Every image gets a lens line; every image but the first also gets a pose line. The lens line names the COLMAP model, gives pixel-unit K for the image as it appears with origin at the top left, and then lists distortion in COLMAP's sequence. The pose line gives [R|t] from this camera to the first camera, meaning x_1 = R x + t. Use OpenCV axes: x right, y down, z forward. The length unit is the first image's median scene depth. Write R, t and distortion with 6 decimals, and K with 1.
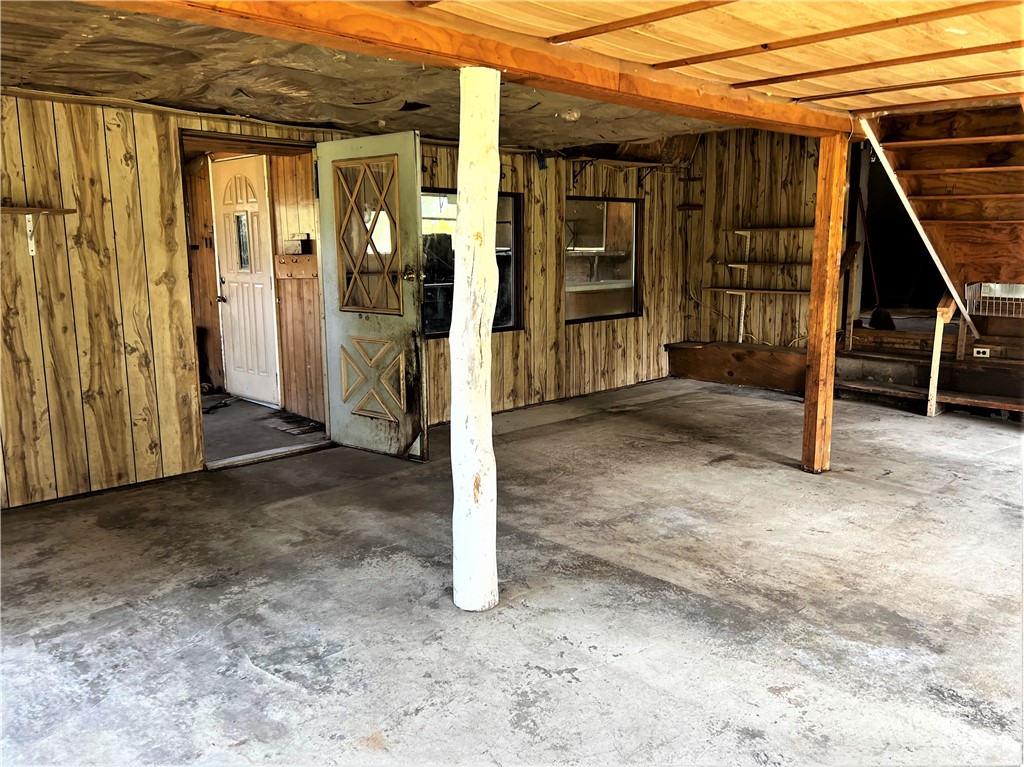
lens RADIAL K [[769.8, 0, 509.8], [0, 769.8, 387.0], [0, 0, 1]] dist [0.062274, -0.070884]
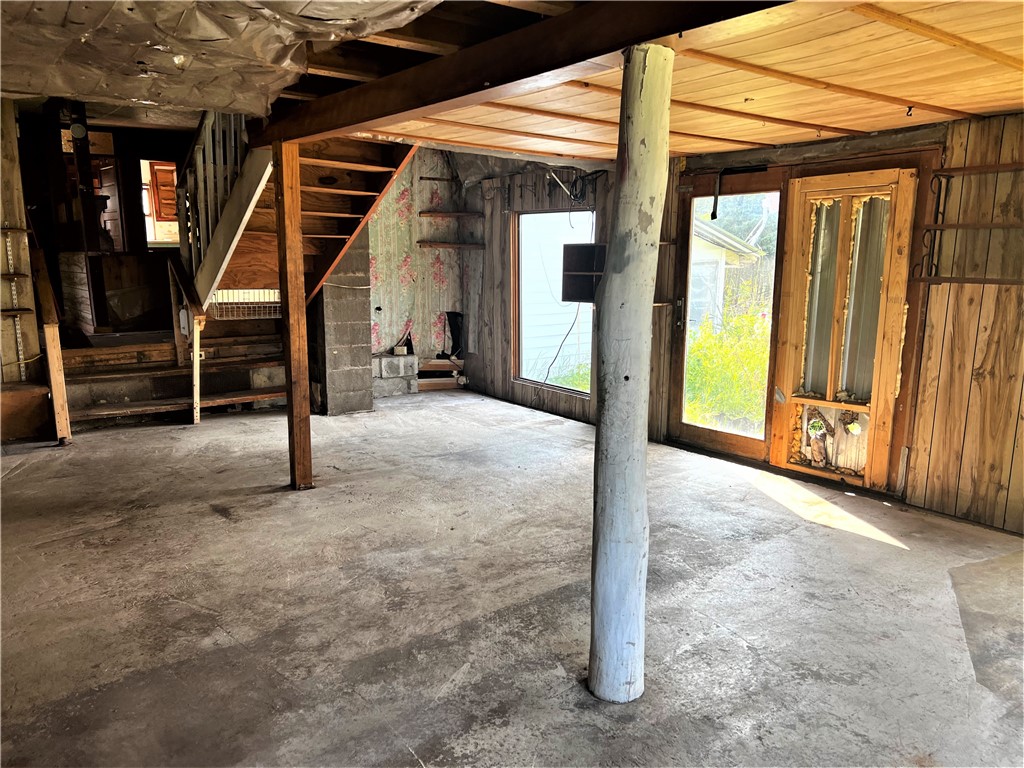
lens RADIAL K [[769.8, 0, 509.8], [0, 769.8, 387.5], [0, 0, 1]] dist [0.062274, -0.070884]
pose [[0.119246, -0.171286, 0.977978, -0.622849], [0.172339, 0.973625, 0.149510, -0.140672], [-0.977793, 0.150716, 0.145620, 0.708622]]
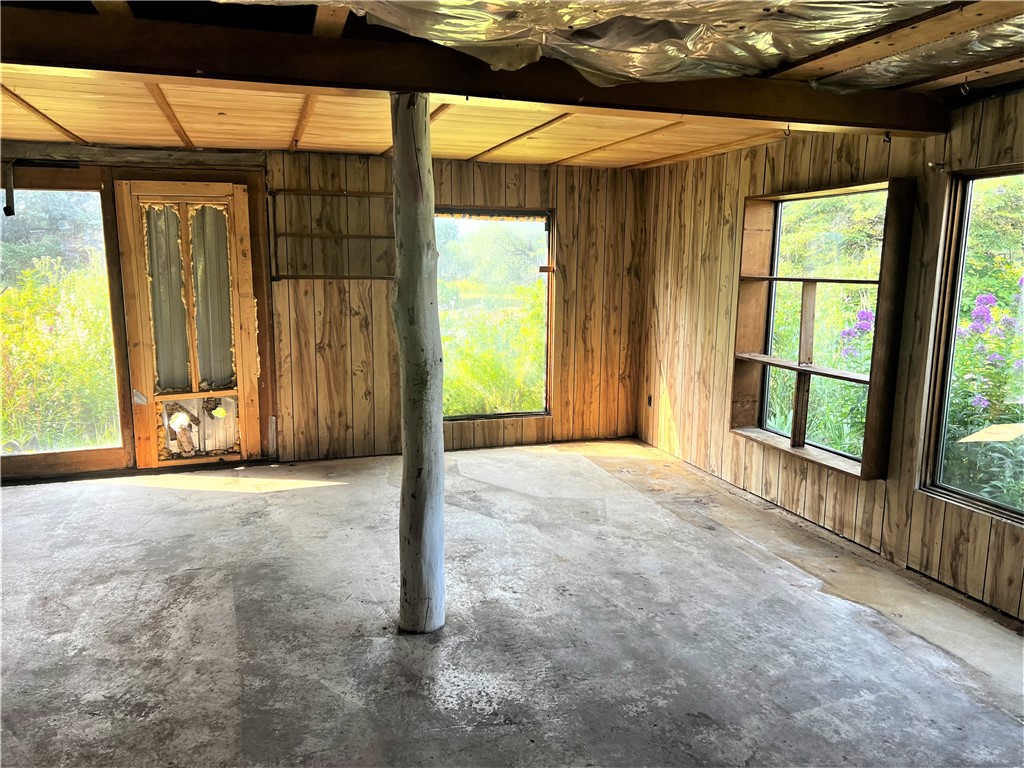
lens RADIAL K [[781.3, 0, 512.0], [0, 781.3, 384.0], [0, 0, 1]] dist [0.031067, 0.001136]
pose [[-0.904308, -0.074443, 0.420339, -0.416943], [0.071029, 0.944711, 0.320120, -0.251496], [-0.420930, 0.319344, -0.849022, 1.294438]]
